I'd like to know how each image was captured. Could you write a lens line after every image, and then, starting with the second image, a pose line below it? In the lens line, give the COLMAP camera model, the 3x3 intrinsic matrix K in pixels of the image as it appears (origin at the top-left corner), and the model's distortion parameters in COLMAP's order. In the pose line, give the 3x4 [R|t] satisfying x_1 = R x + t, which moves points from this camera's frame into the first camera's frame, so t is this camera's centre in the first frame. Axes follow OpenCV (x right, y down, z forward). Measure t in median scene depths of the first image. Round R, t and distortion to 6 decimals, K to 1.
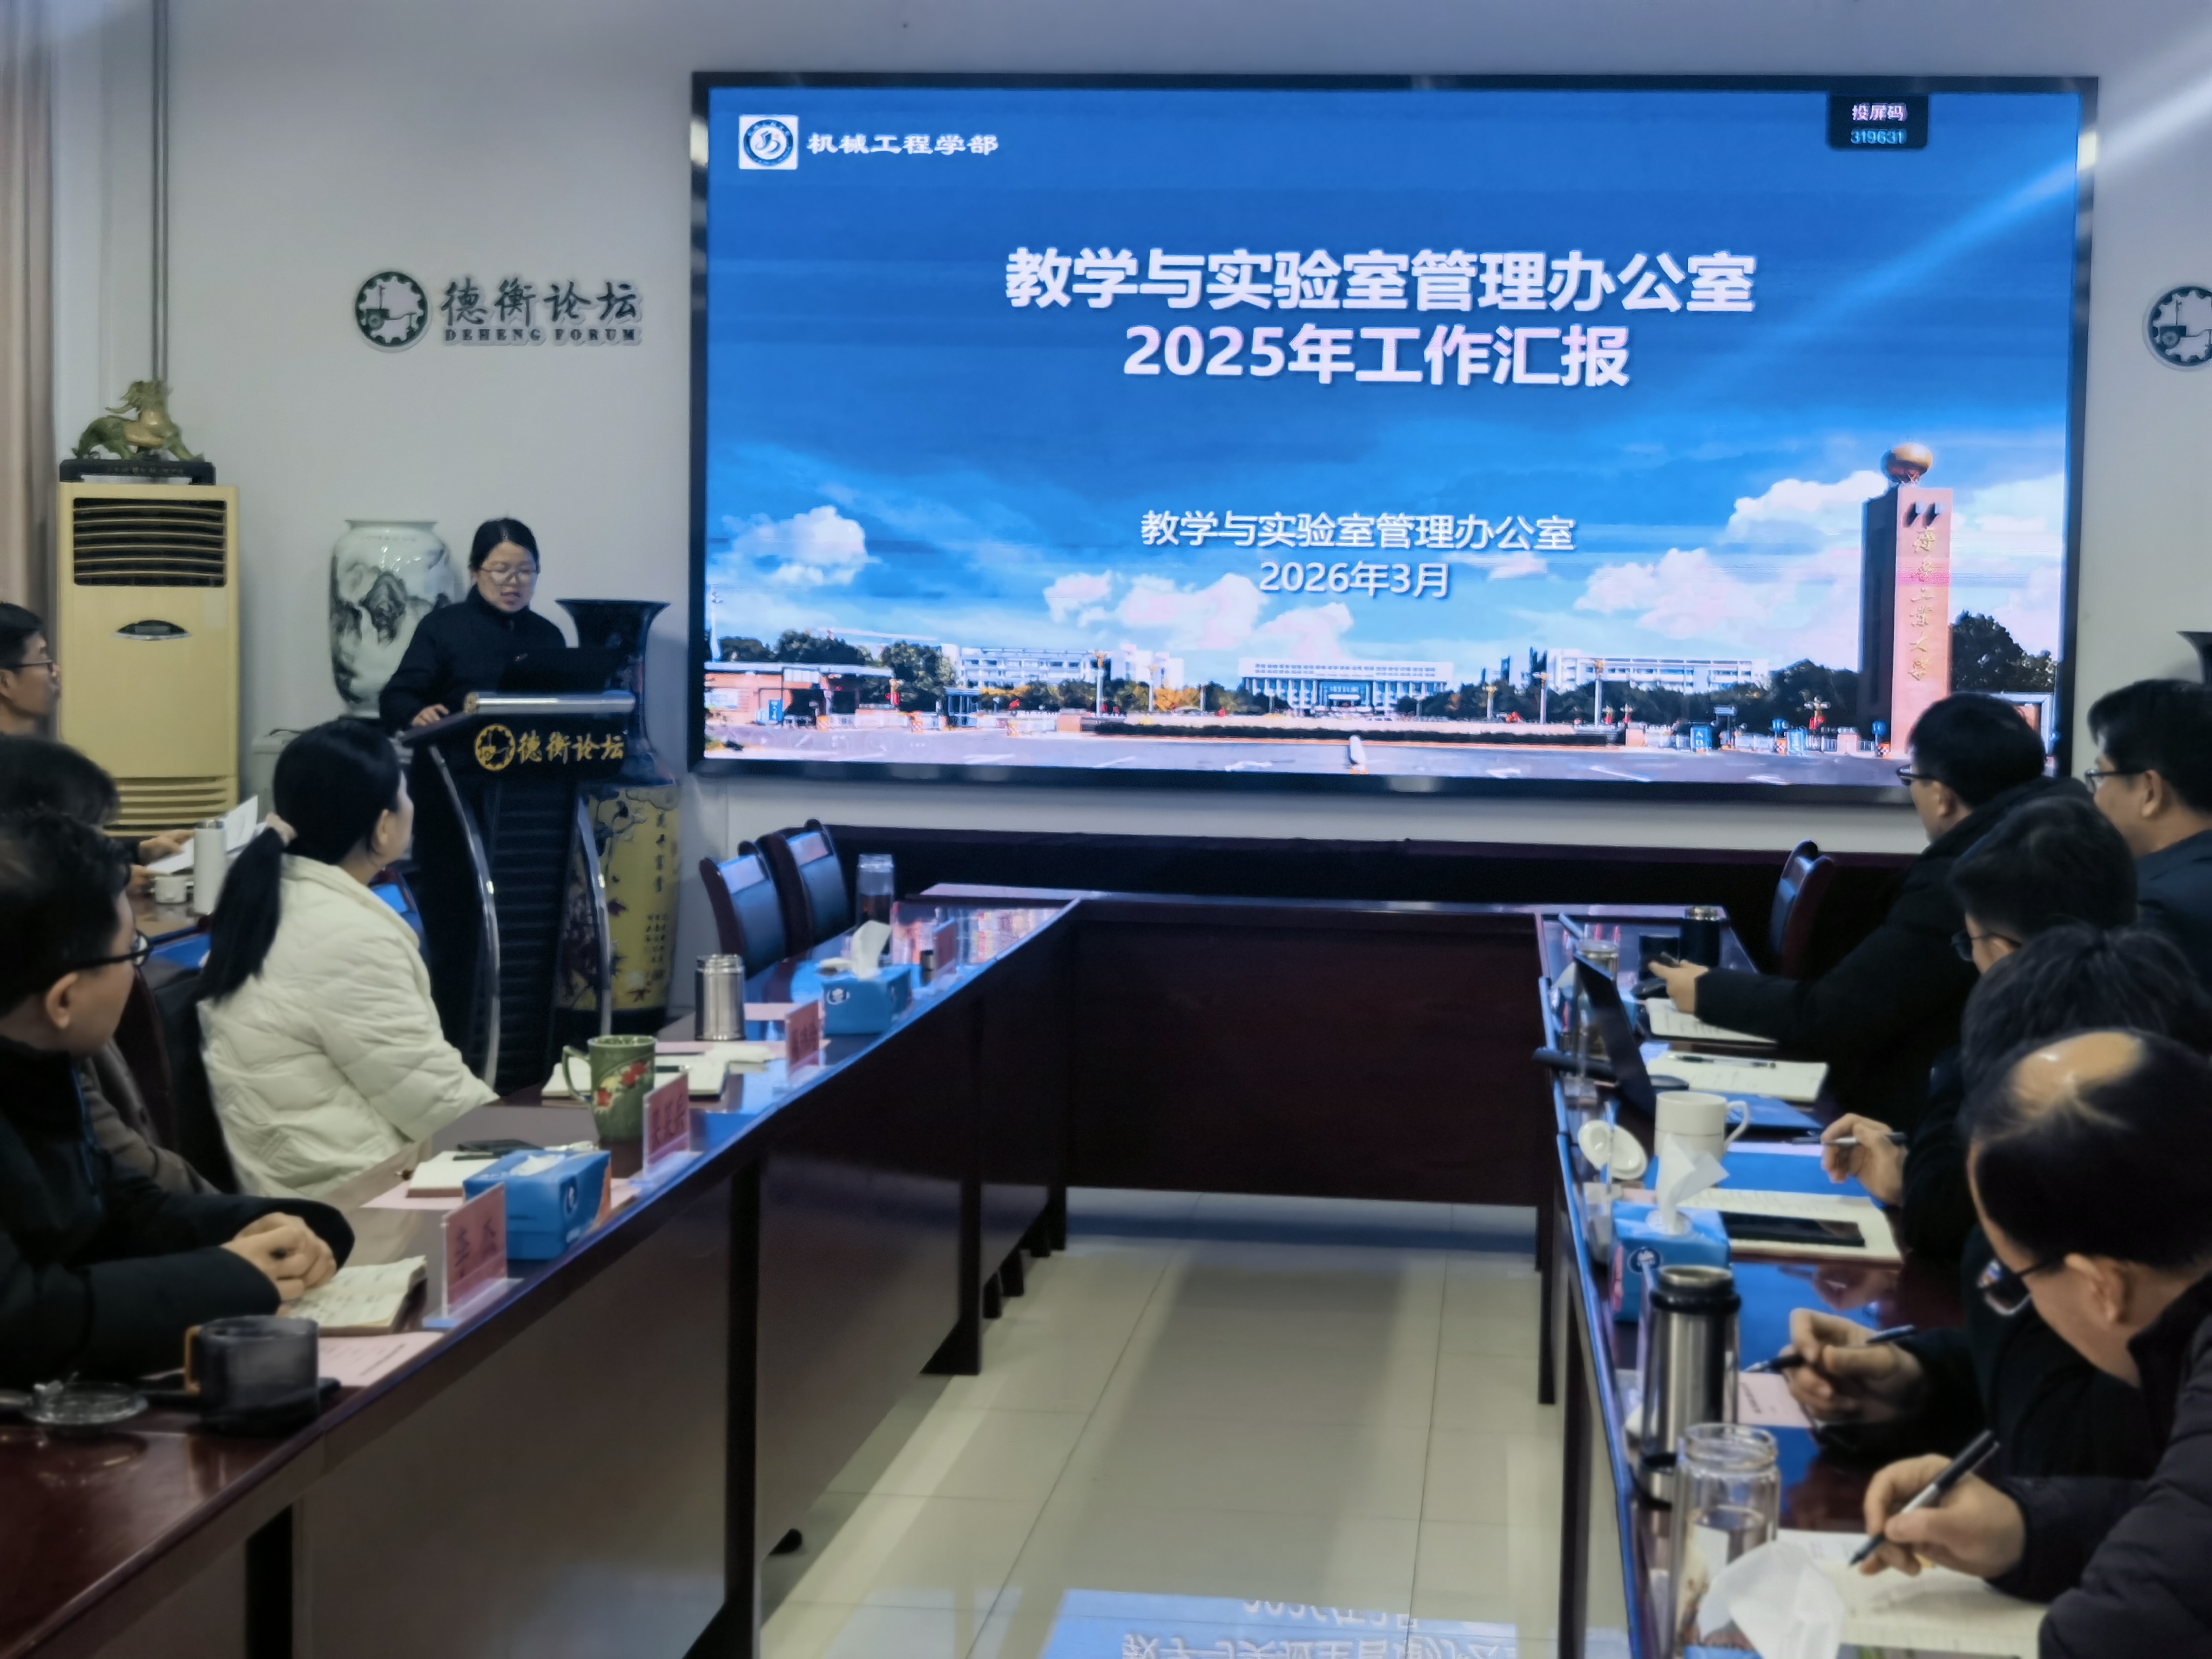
lens RADIAL K [[3497.9, 0, 1106.0], [0, 3497.9, 829.5], [0, 0, 1]] dist [0.248749, -1.736611]
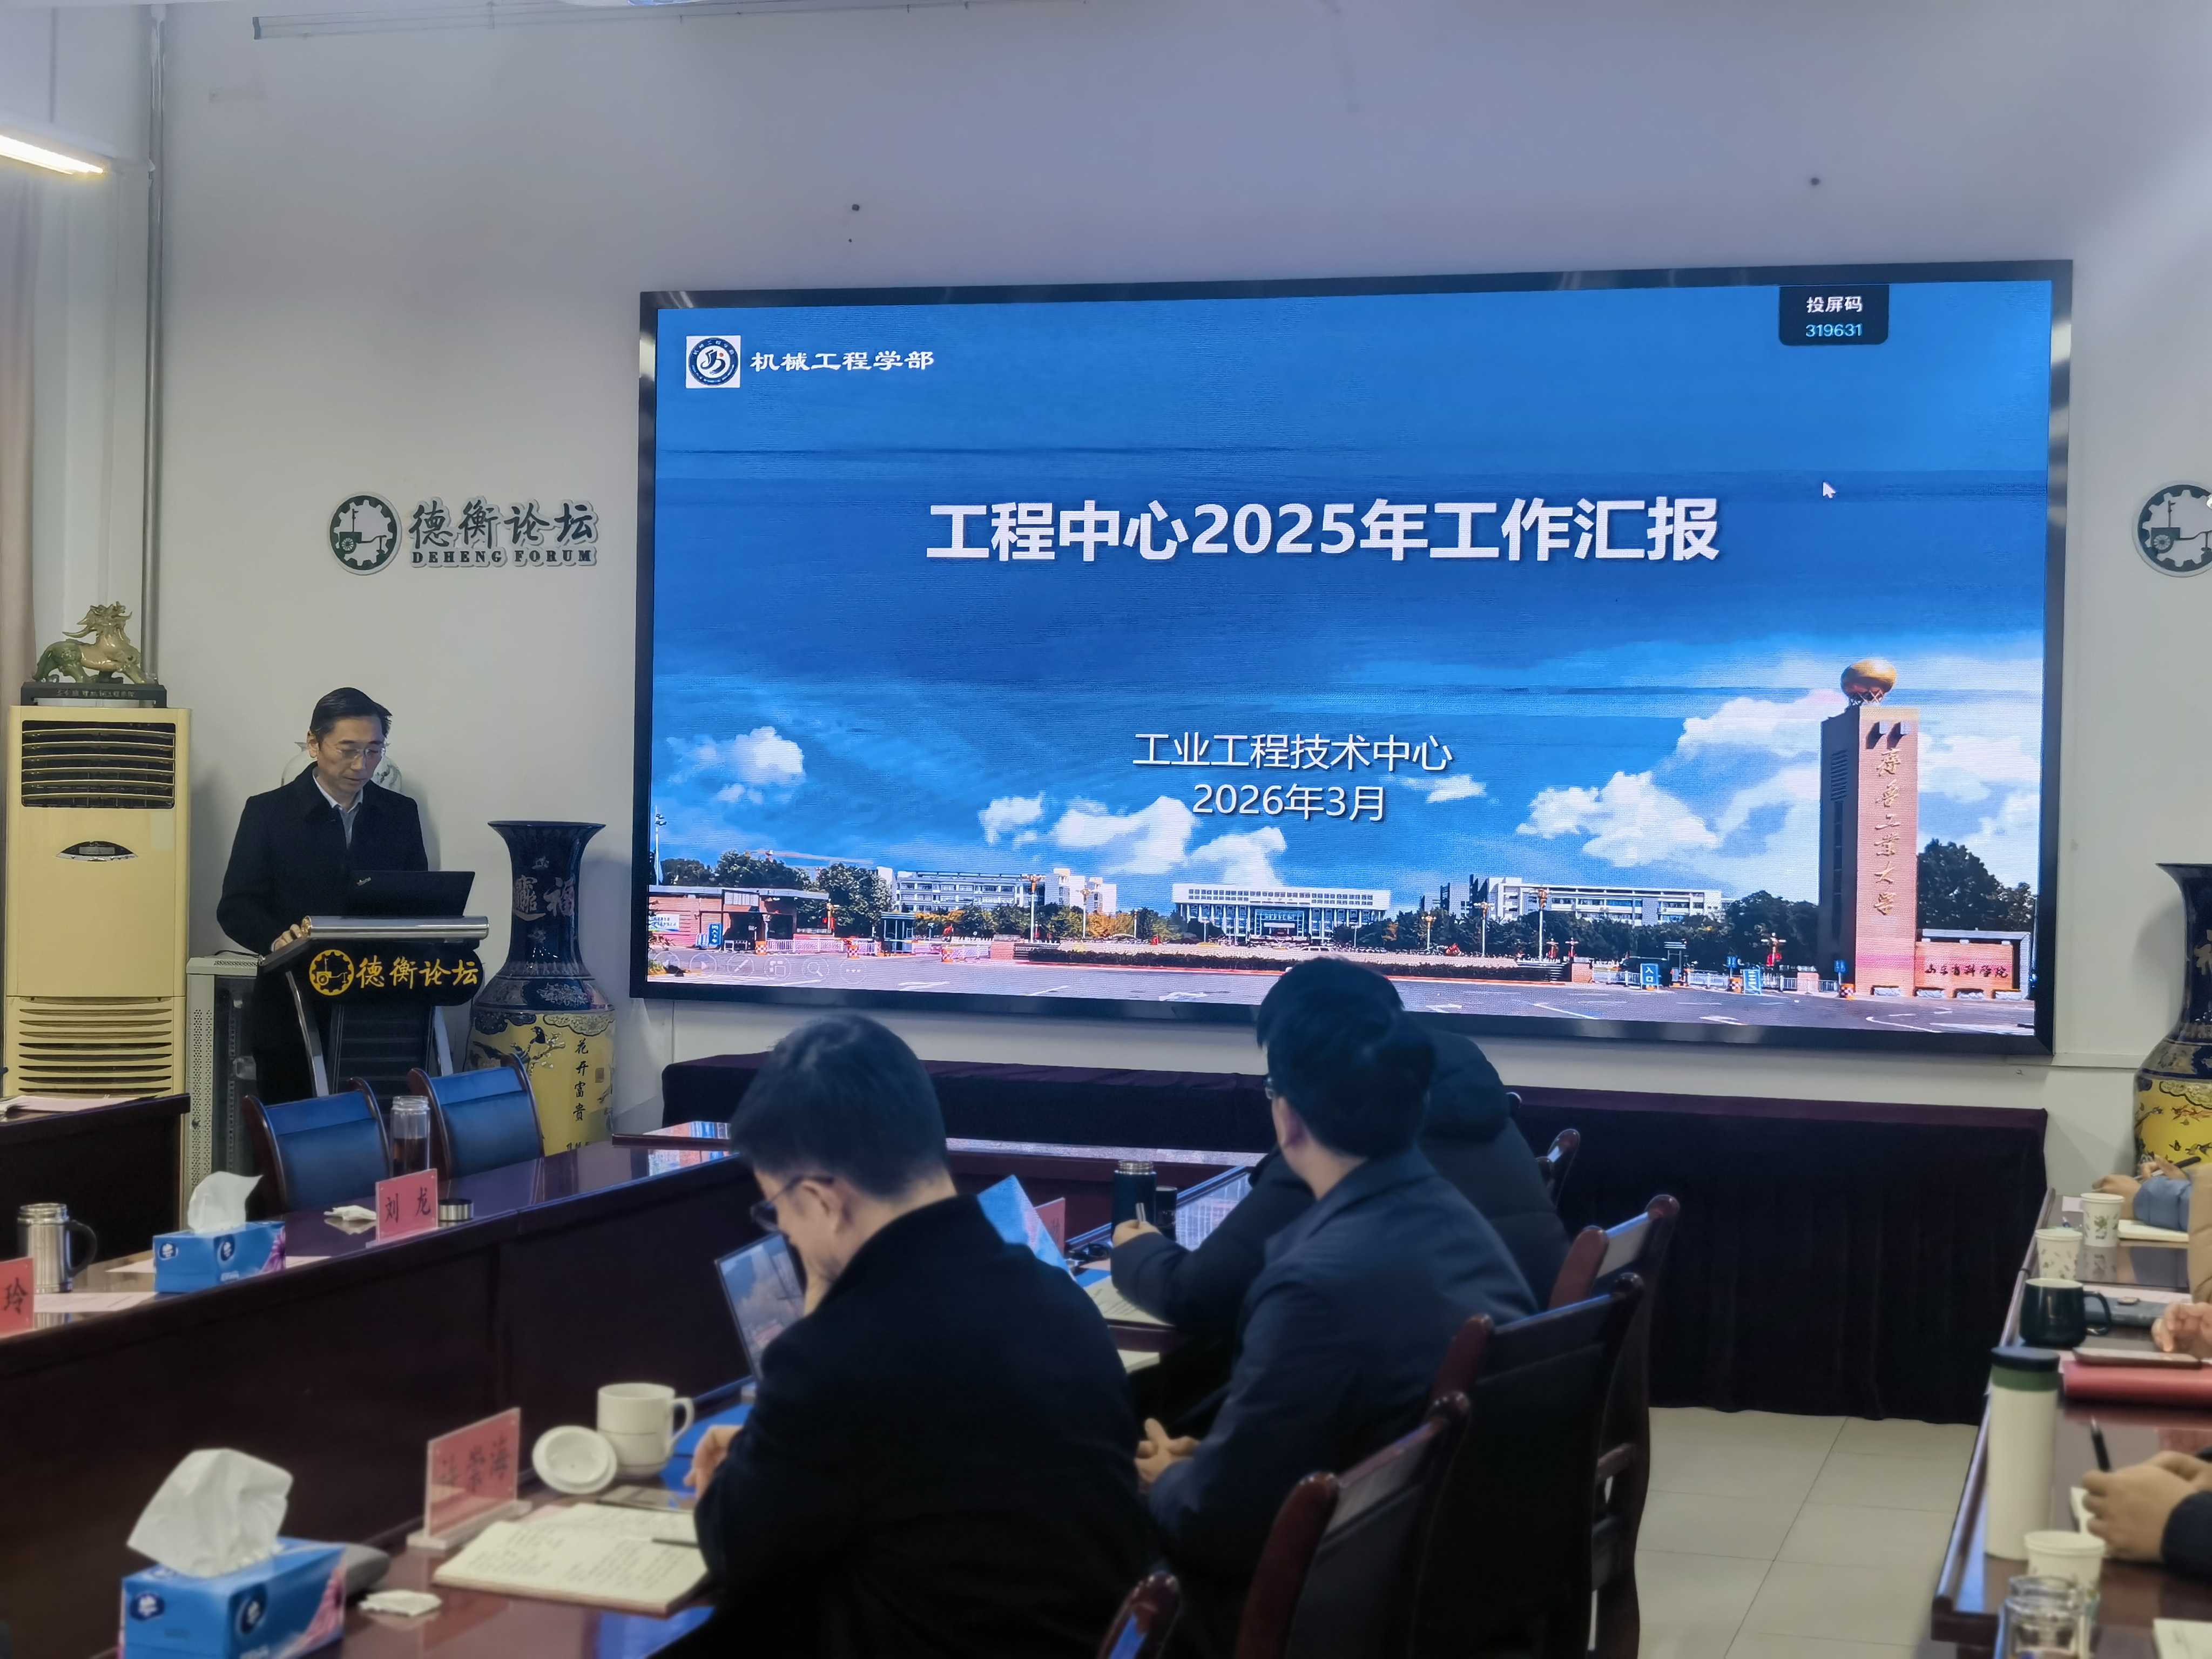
lens RADIAL K [[3497.9, 0, 1106.0], [0, 3497.9, 829.5], [0, 0, 1]] dist [0.248749, -1.736611]
pose [[0.983721, 0.003826, -0.179664, 0.191874], [-0.014332, 0.998259, -0.057215, -0.008791], [0.179132, 0.058858, 0.982063, 0.056830]]
